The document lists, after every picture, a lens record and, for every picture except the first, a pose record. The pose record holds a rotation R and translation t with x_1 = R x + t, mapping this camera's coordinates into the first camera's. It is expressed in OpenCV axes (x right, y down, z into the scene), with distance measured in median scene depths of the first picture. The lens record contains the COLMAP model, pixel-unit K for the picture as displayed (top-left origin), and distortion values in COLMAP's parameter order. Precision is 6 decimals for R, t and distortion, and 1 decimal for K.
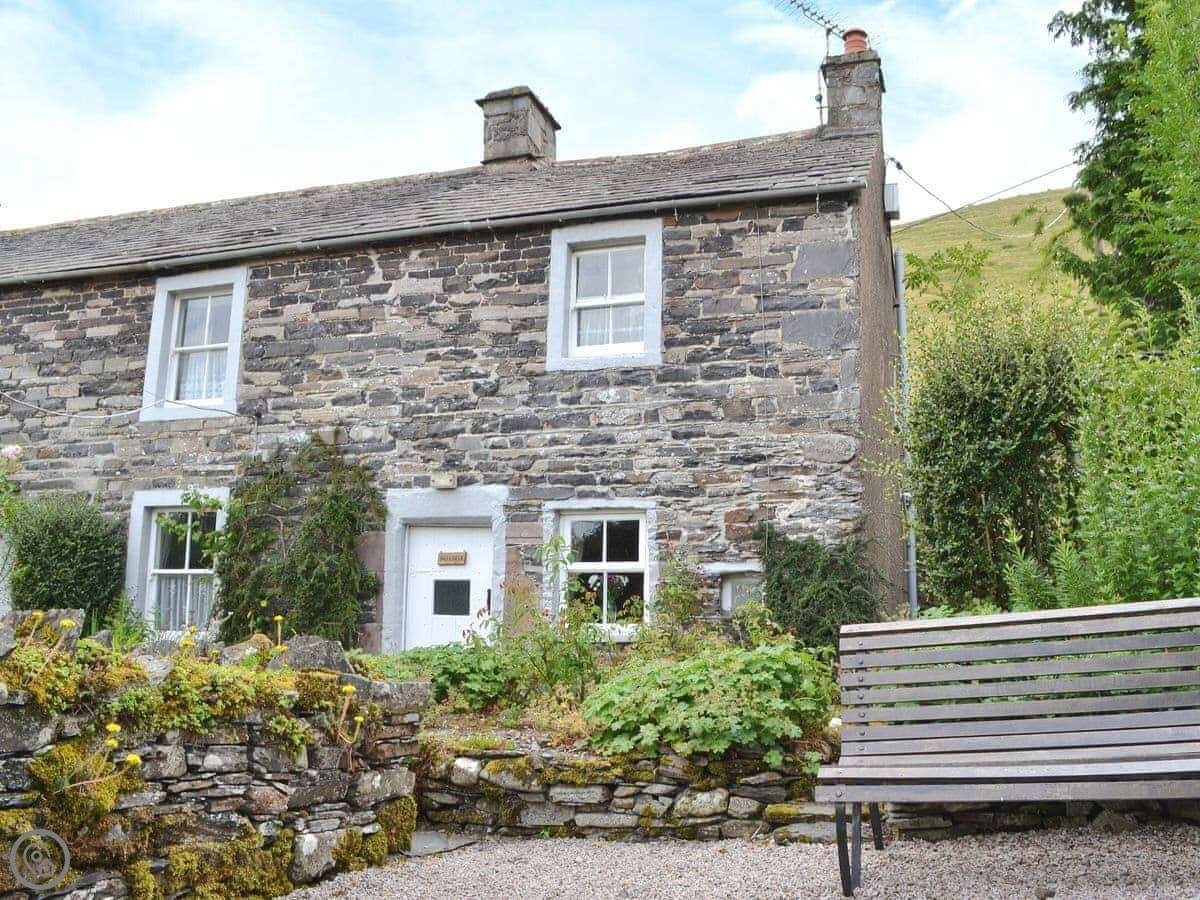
lens RADIAL K [[1229.8, 0, 601.4], [0, 1229.8, 414.9], [0, 0, 1]] dist [-0.068649, -0.000679]
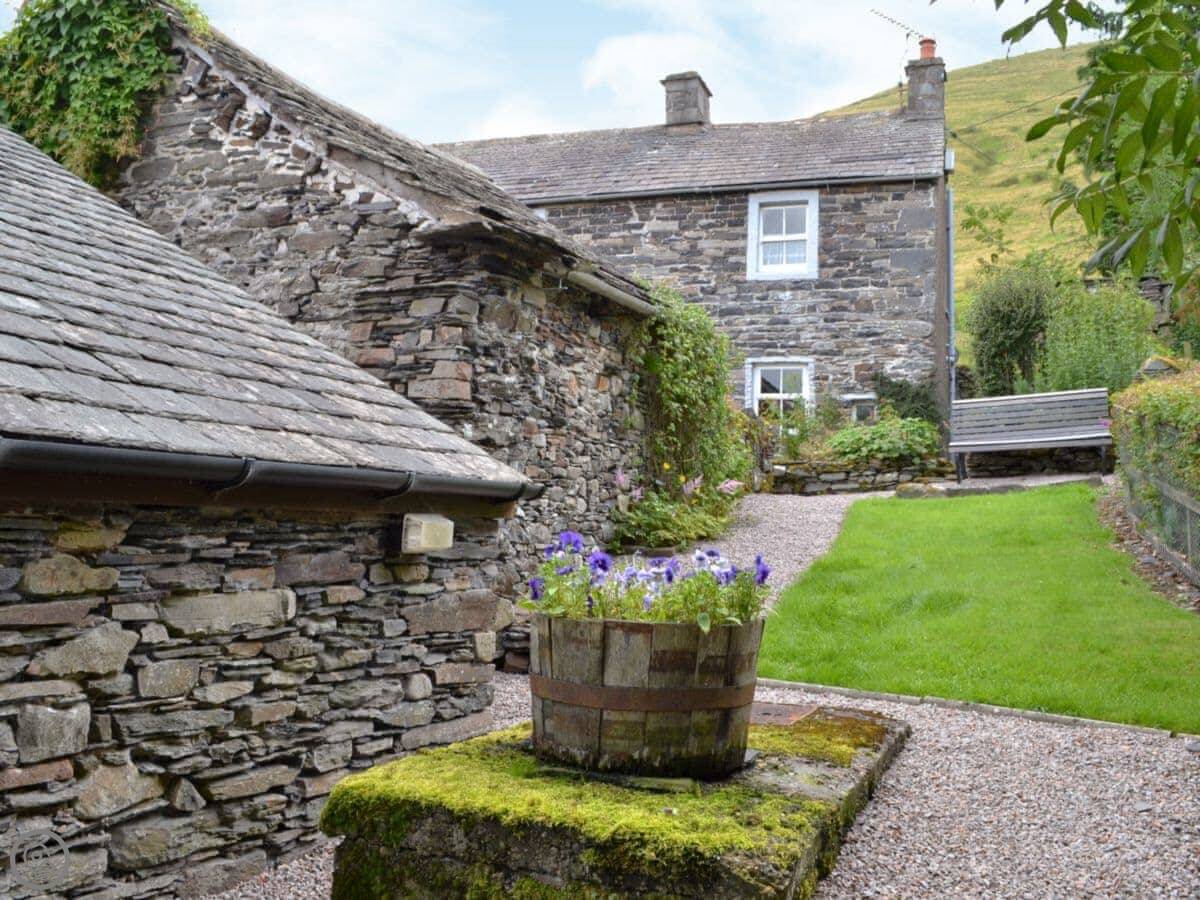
lens RADIAL K [[1229.8, 0, 601.4], [0, 1229.8, 414.9], [0, 0, 1]] dist [-0.068649, -0.000679]
pose [[0.999884, 0.011364, -0.010101, -0.229940], [-0.010199, 0.994013, 0.108786, -0.034300], [0.011276, -0.108671, 0.994014, -0.706487]]
